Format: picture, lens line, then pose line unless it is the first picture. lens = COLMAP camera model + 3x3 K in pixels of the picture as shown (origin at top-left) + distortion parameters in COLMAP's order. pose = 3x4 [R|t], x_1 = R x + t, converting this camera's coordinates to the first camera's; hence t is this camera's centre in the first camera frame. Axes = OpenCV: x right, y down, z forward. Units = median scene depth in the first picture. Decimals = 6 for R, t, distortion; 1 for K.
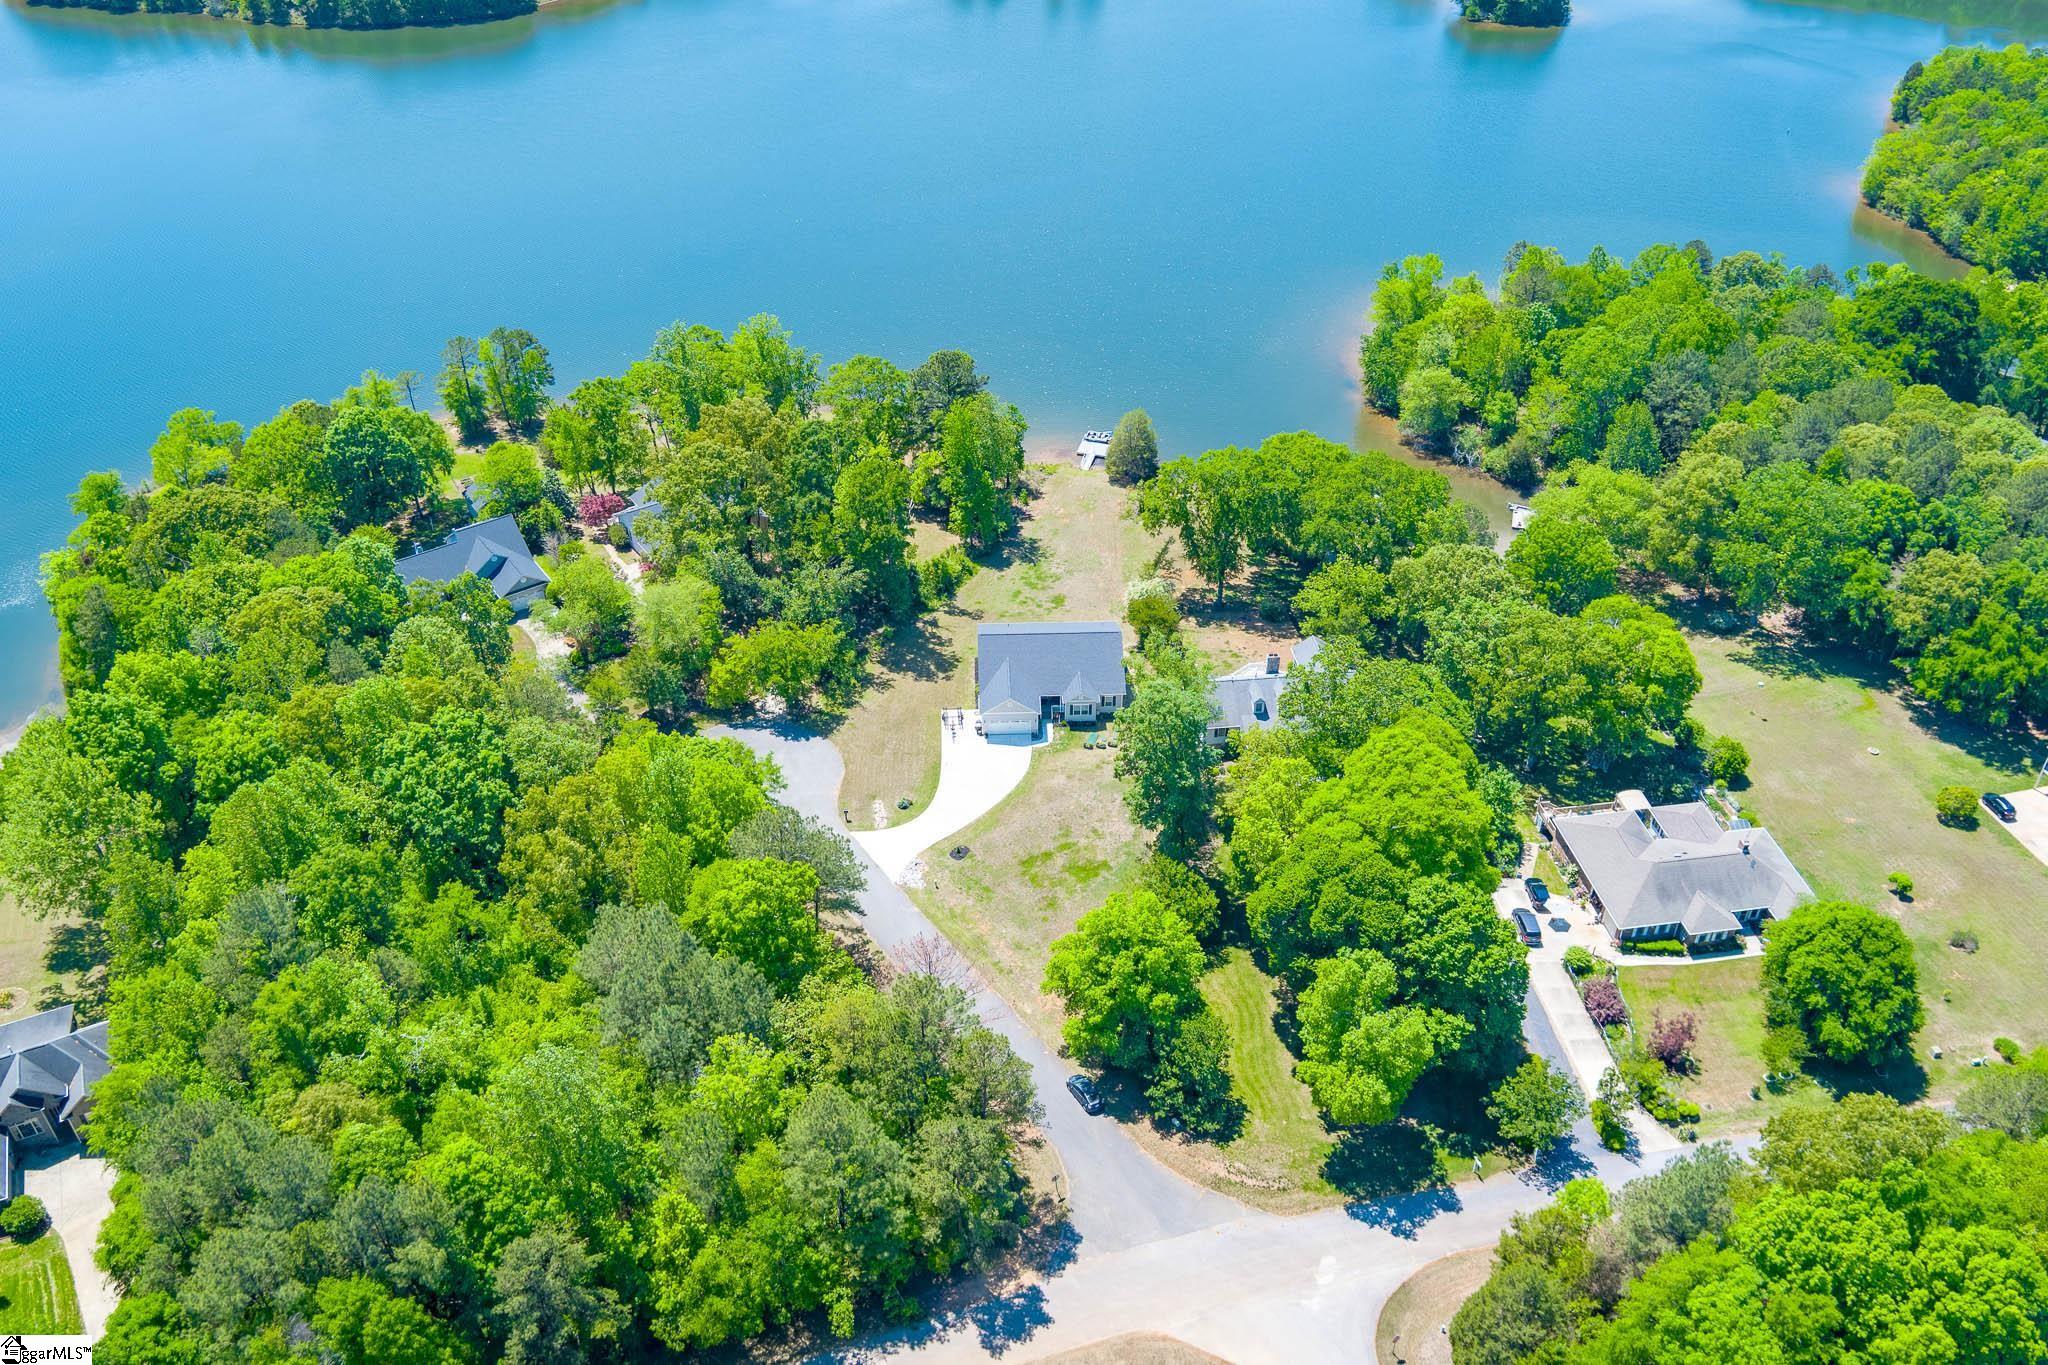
lens RADIAL K [[1652.6, 0, 1018.1], [0, 1652.6, 689.7], [0, 0, 1]] dist [-0.077123, 0.019589]
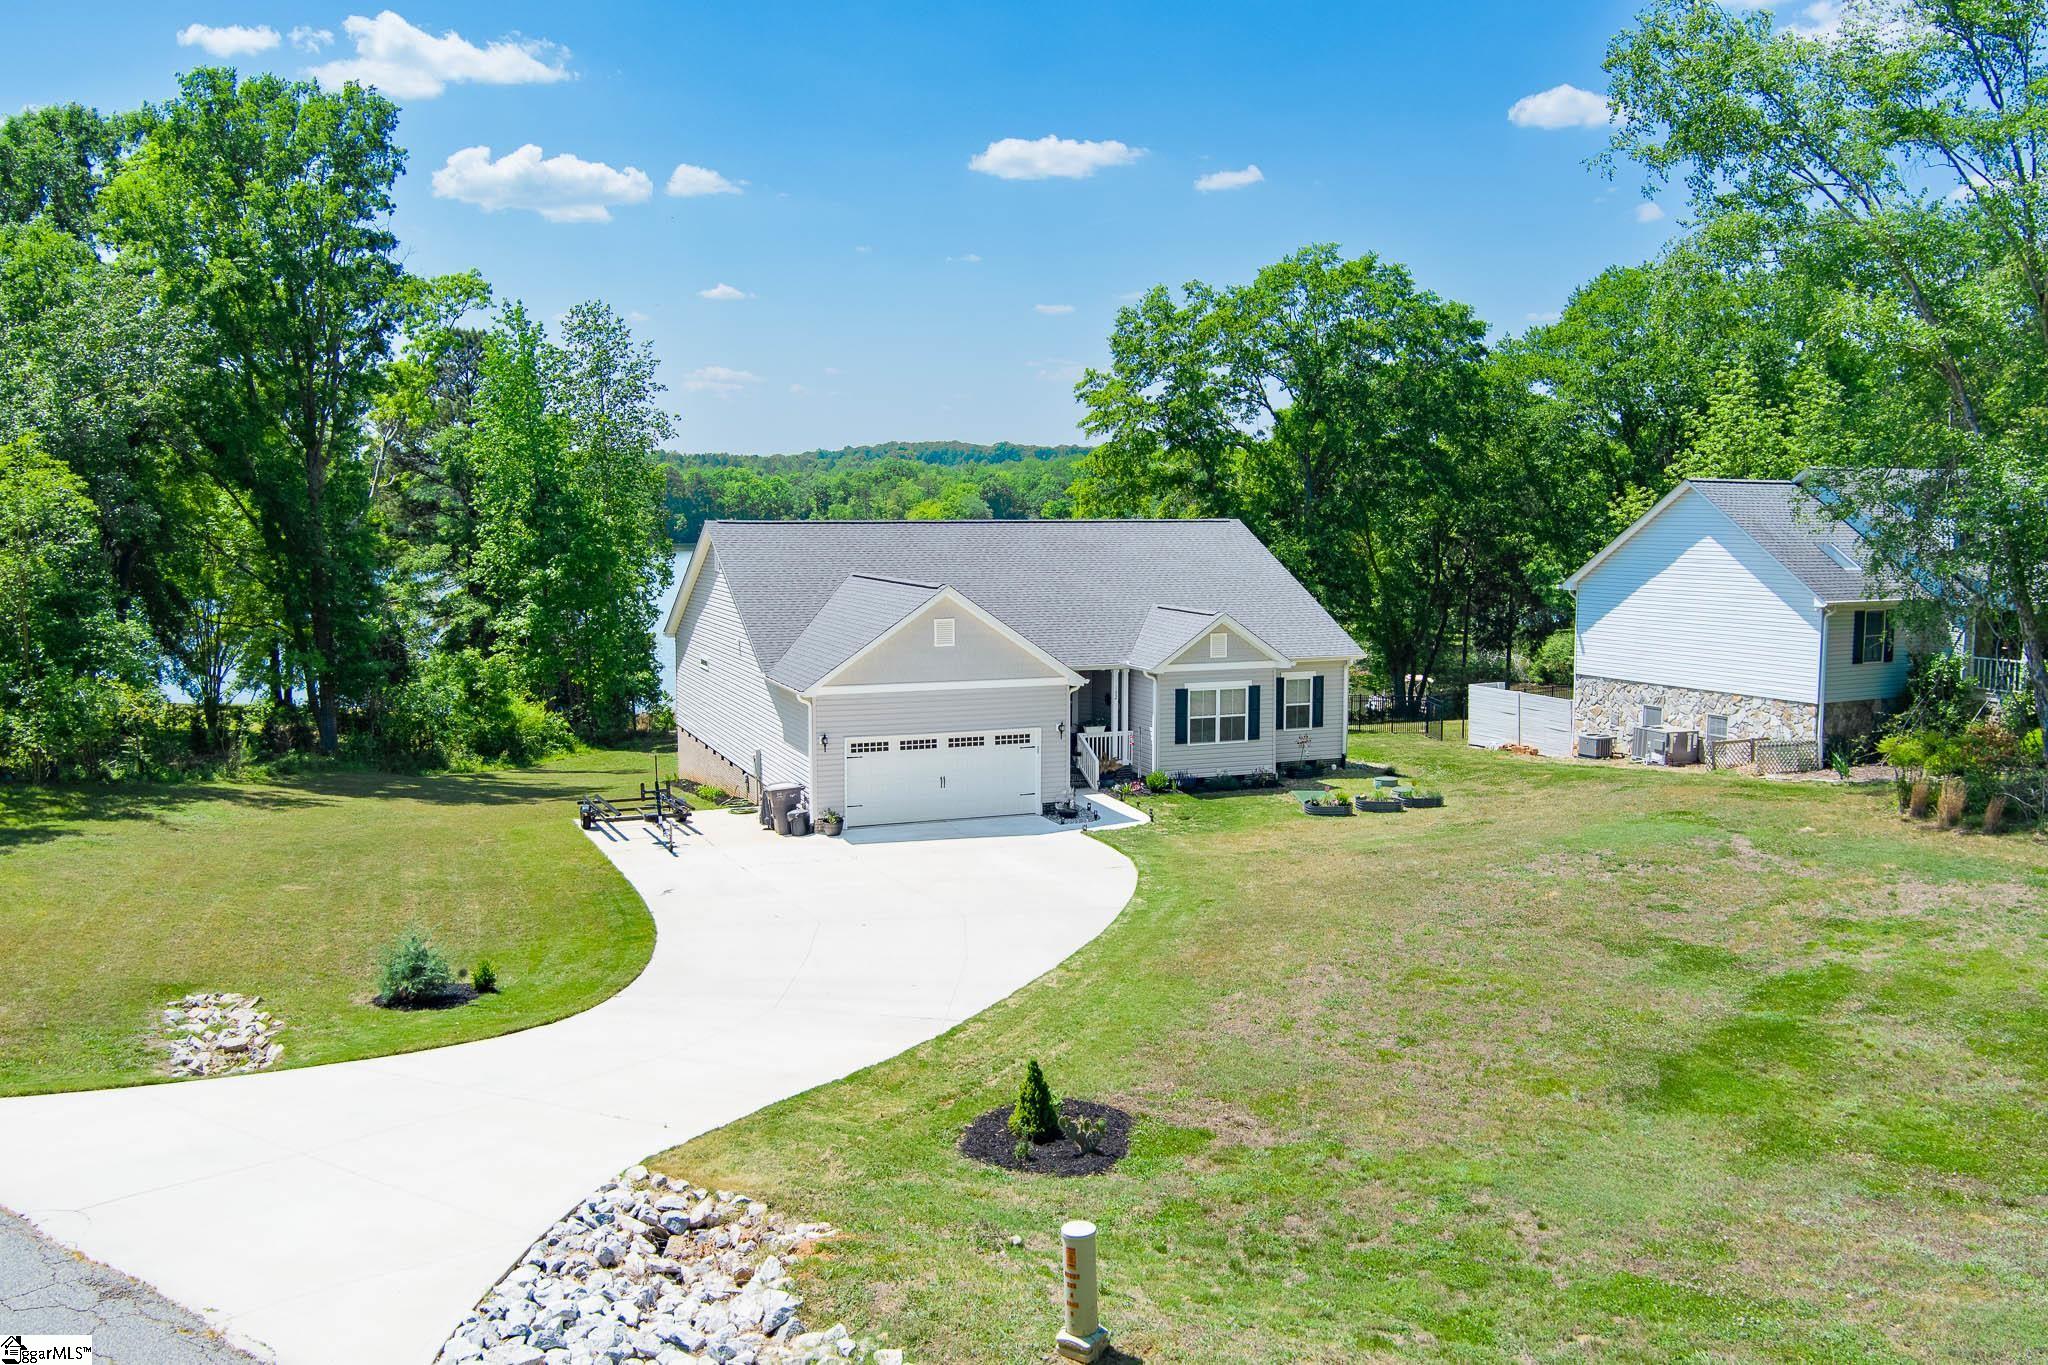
lens RADIAL K [[1652.6, 0, 1020.5], [0, 1652.6, 686.0], [0, 0, 1]] dist [-0.077123, 0.019589]
pose [[0.942682, -0.041339, 0.331123, -0.060298], [0.203581, 0.857480, -0.472528, 0.106448], [-0.264398, 0.512853, 0.816747, 0.788300]]
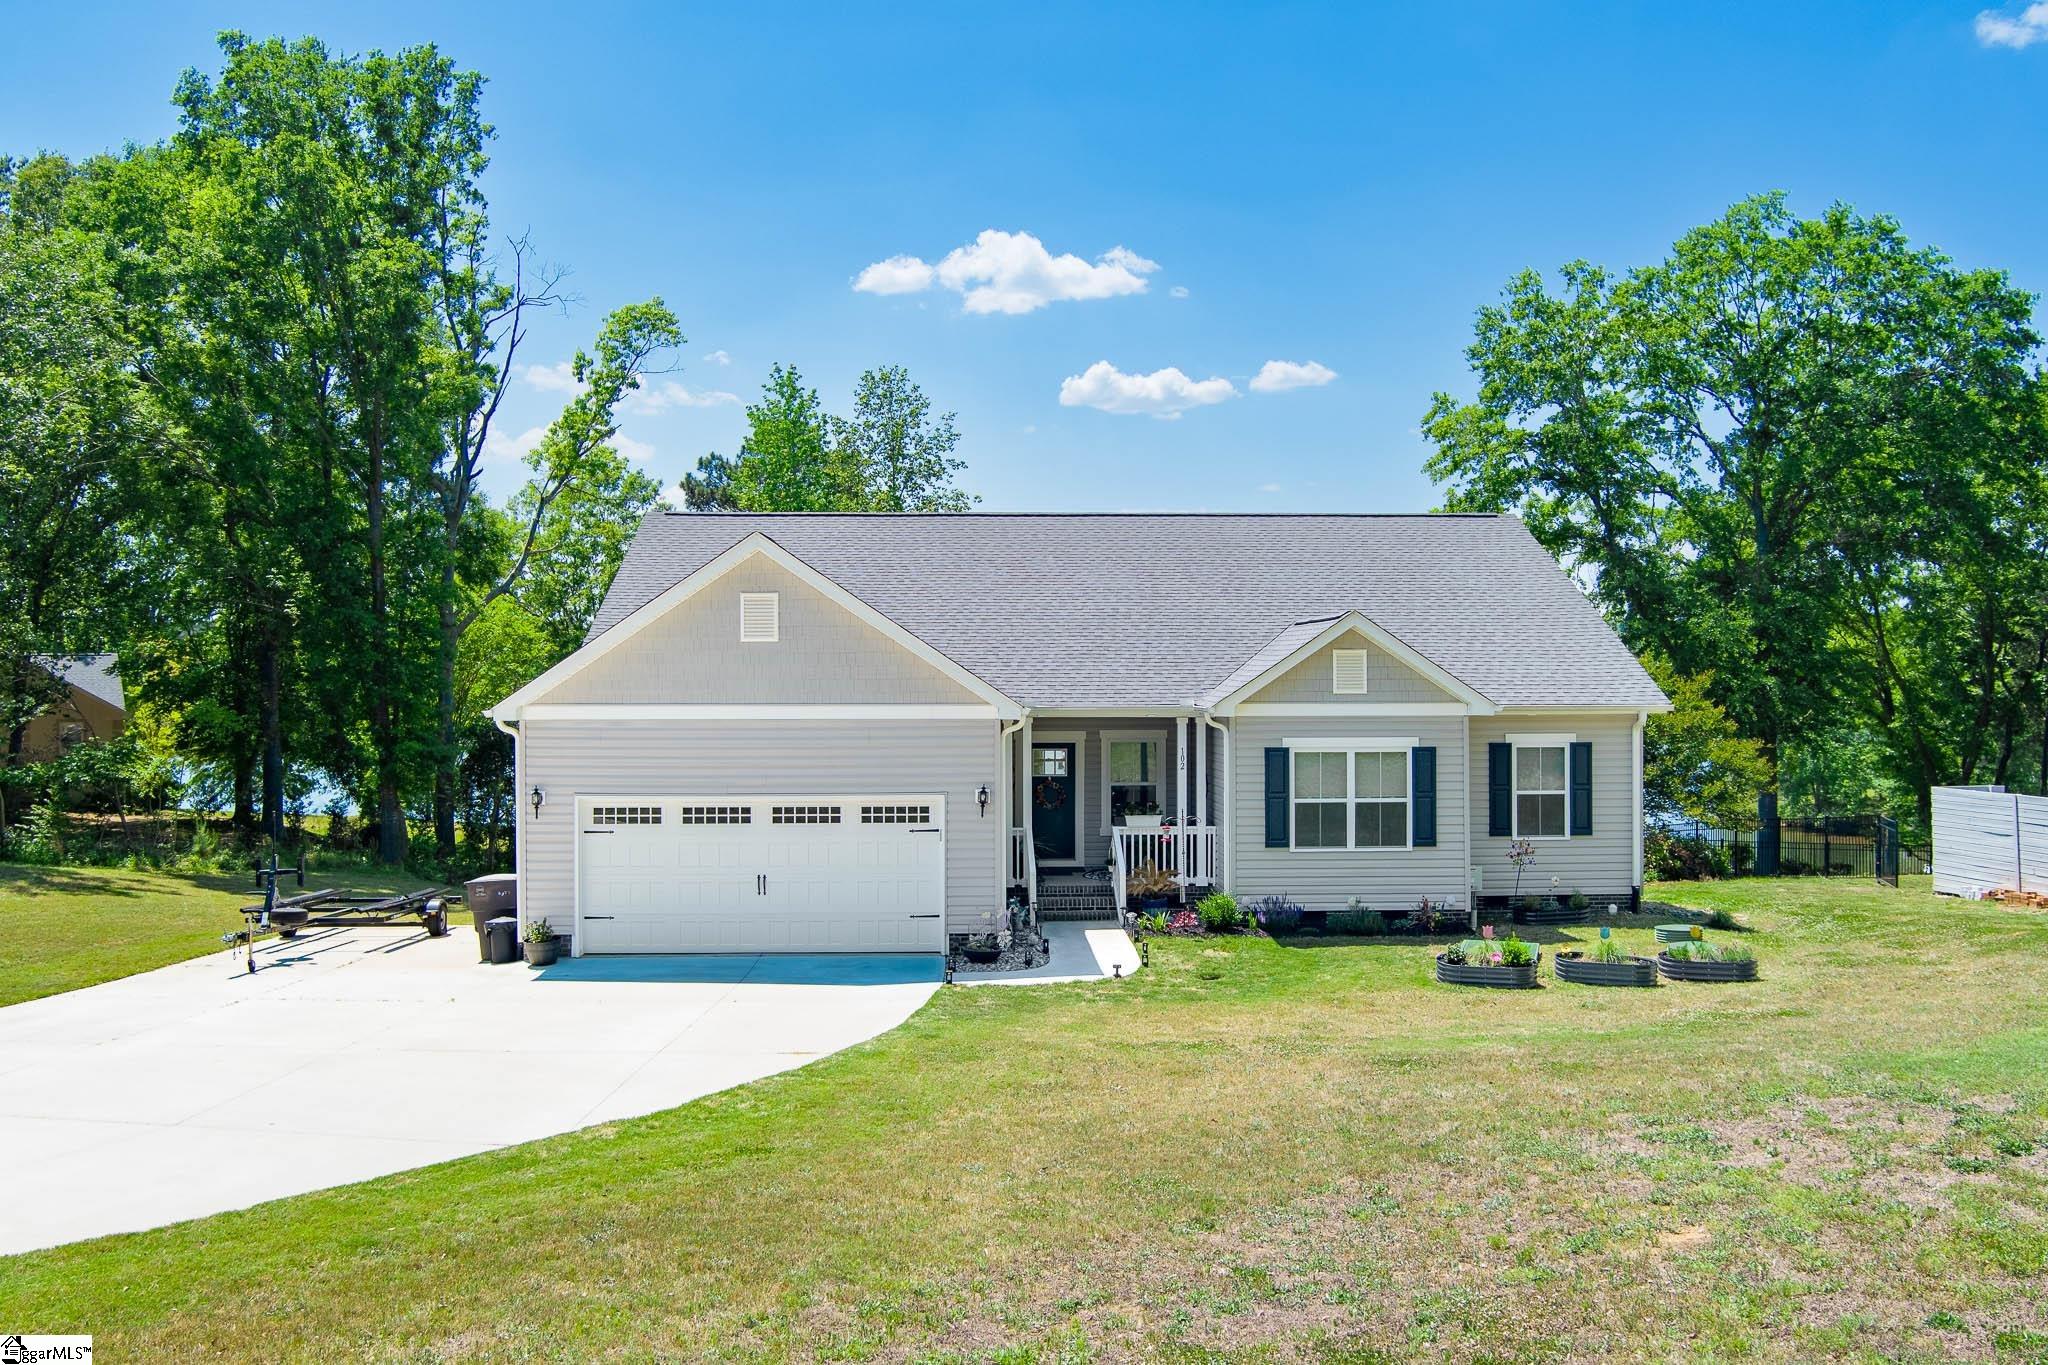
lens RADIAL K [[1652.6, 0, 1026.8], [0, 1652.6, 686.7], [0, 0, 1]] dist [-0.077123, 0.019589]
pose [[0.999955, -0.008340, -0.004535, 0.013397], [0.003954, 0.800127, -0.599818, 0.077488], [0.008631, 0.599773, 0.800124, 0.860286]]
